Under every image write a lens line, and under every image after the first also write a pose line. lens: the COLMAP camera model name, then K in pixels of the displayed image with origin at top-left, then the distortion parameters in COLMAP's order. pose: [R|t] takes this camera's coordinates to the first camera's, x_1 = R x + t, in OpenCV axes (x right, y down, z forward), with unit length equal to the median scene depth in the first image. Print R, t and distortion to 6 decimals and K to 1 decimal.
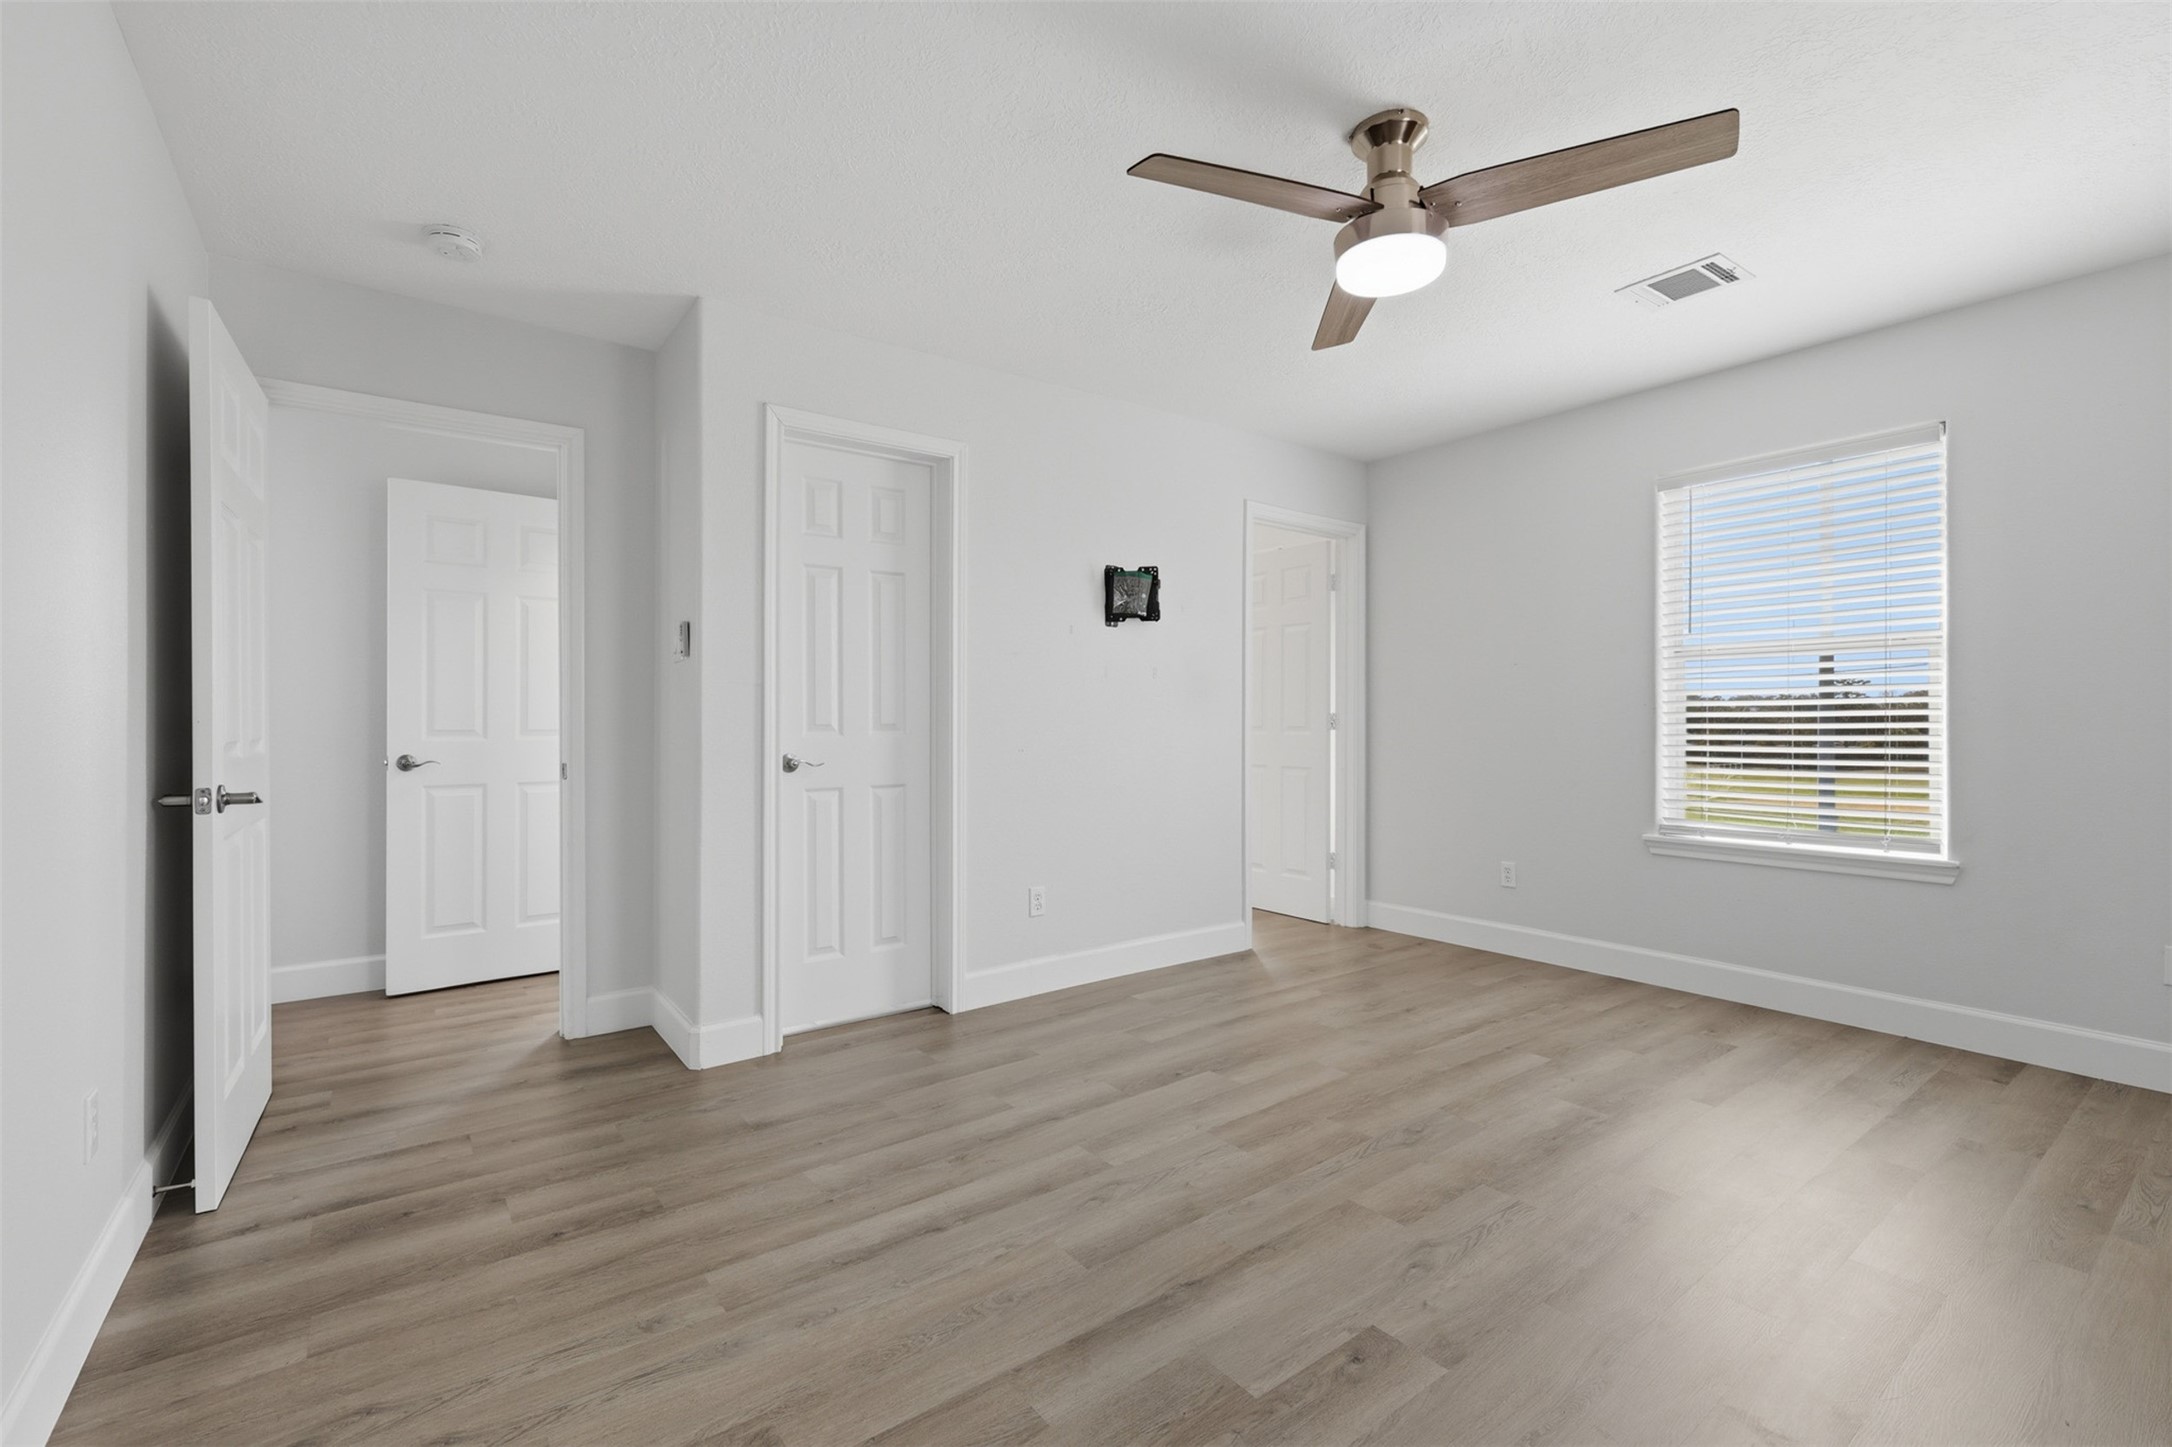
lens RADIAL K [[938.7, 0, 1088.5], [0, 938.7, 719.9], [0, 0, 1]] dist [0.001256, 0.000412]
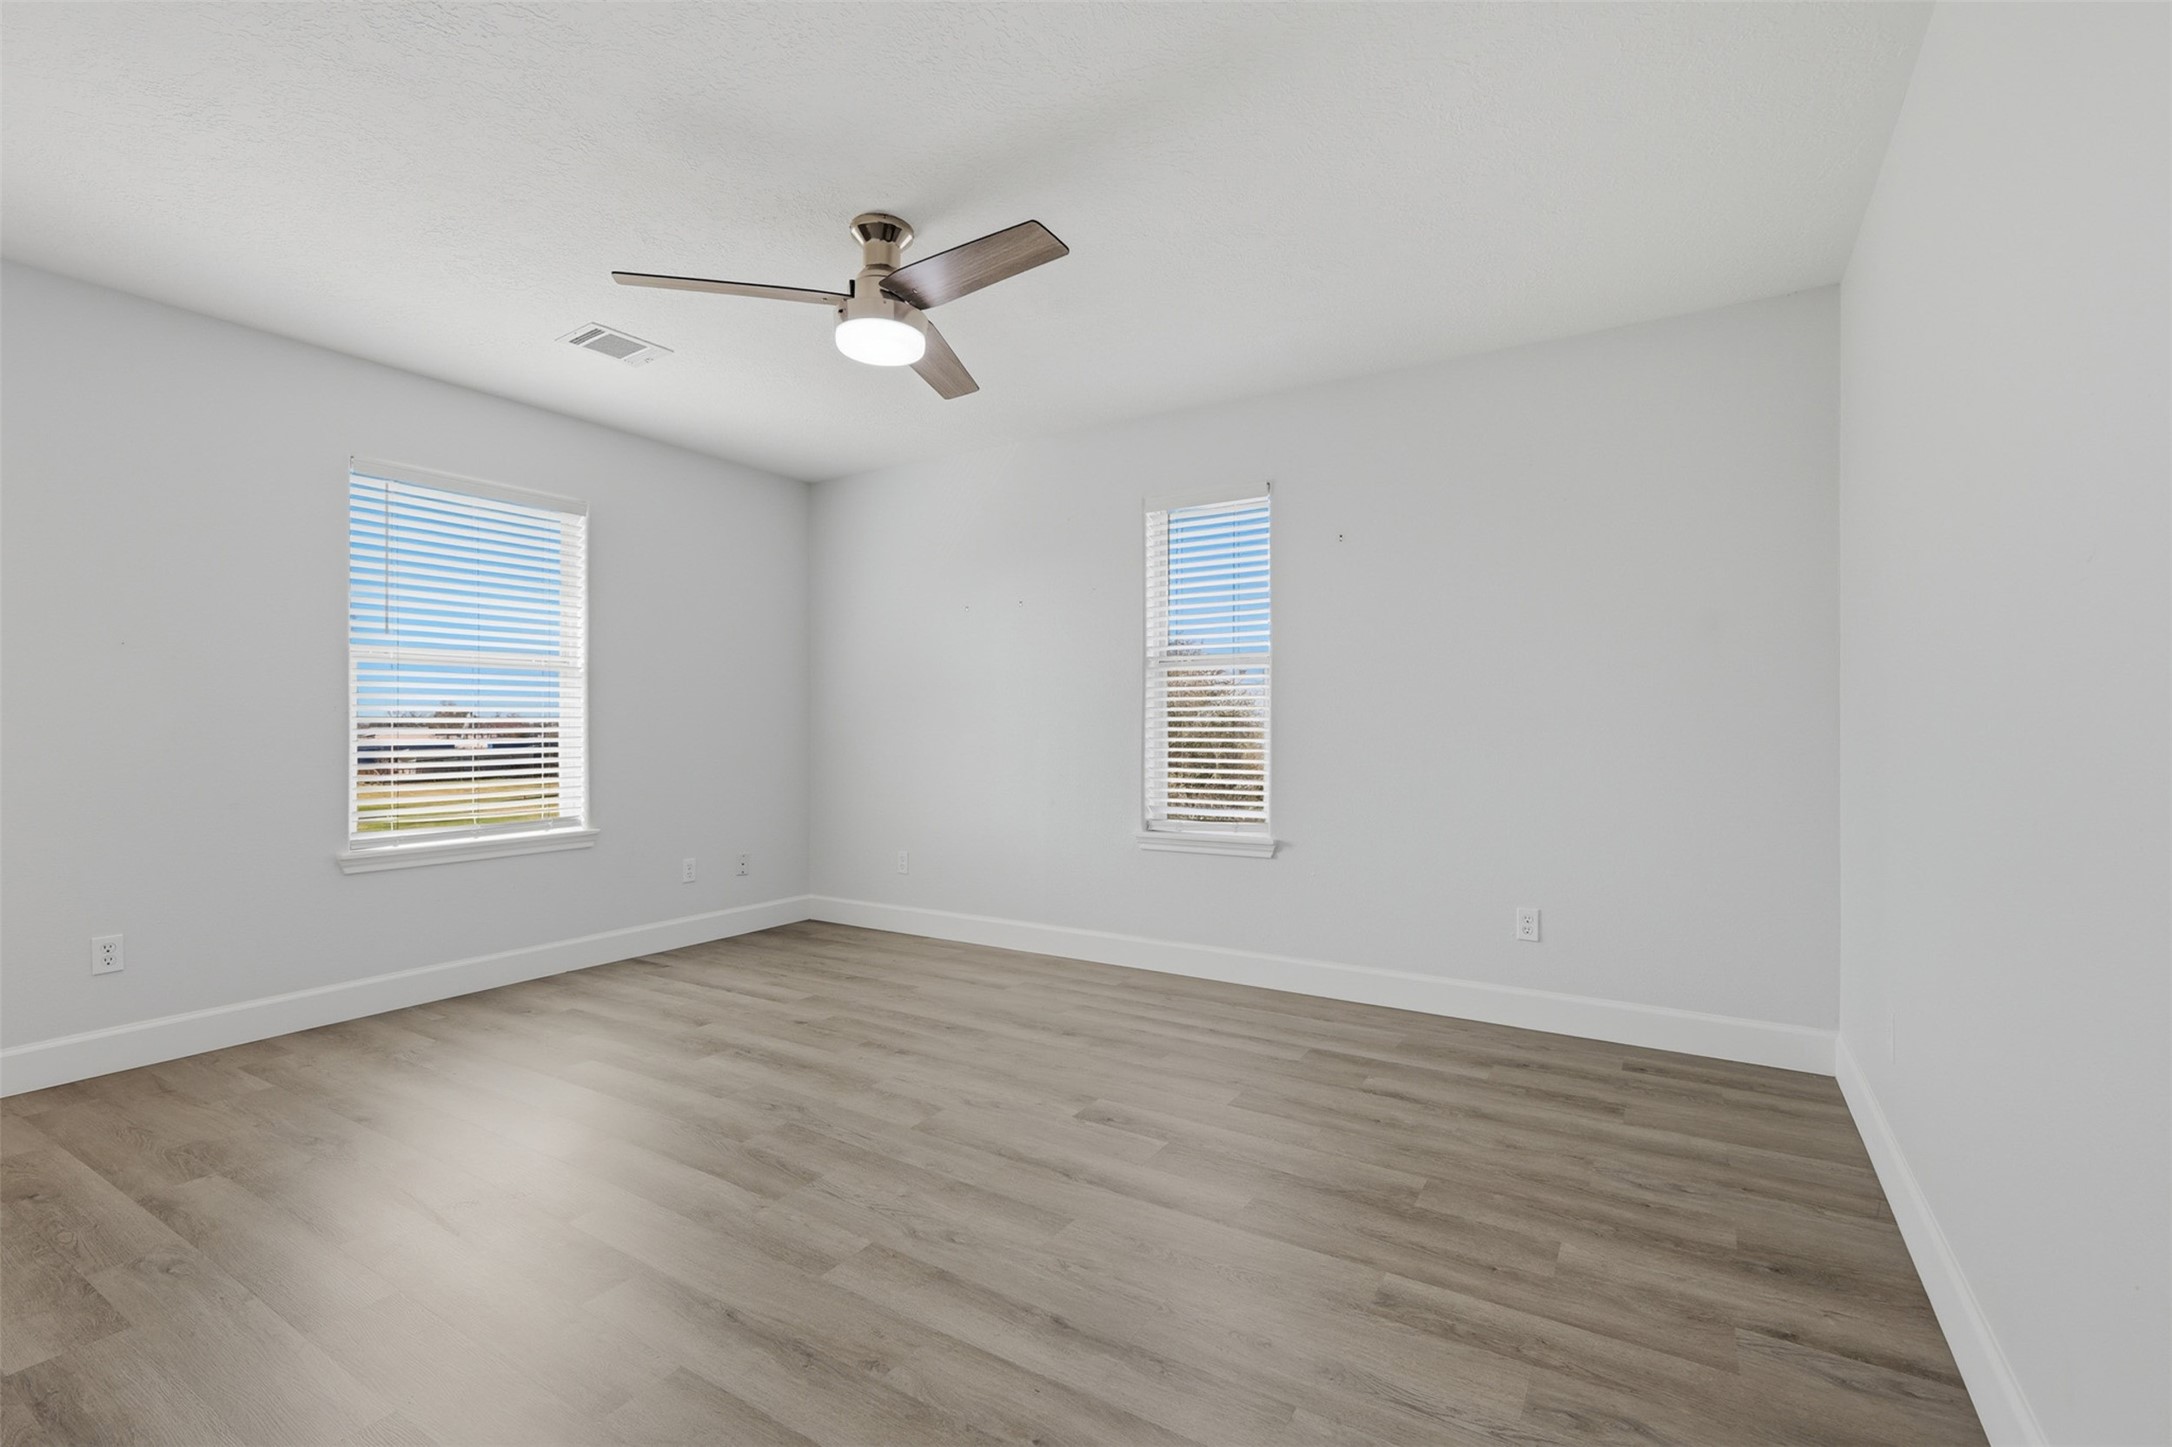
lens RADIAL K [[983.2, 0, 1077.0], [0, 983.2, 731.5], [0, 0, 1]] dist [0.000291, 0.000118]
pose [[-0.360340, -0.002460, 0.932818, -0.827927], [0.001597, 0.999993, 0.003254, 0.006579], [-0.932820, 0.002662, -0.360334, 1.085887]]
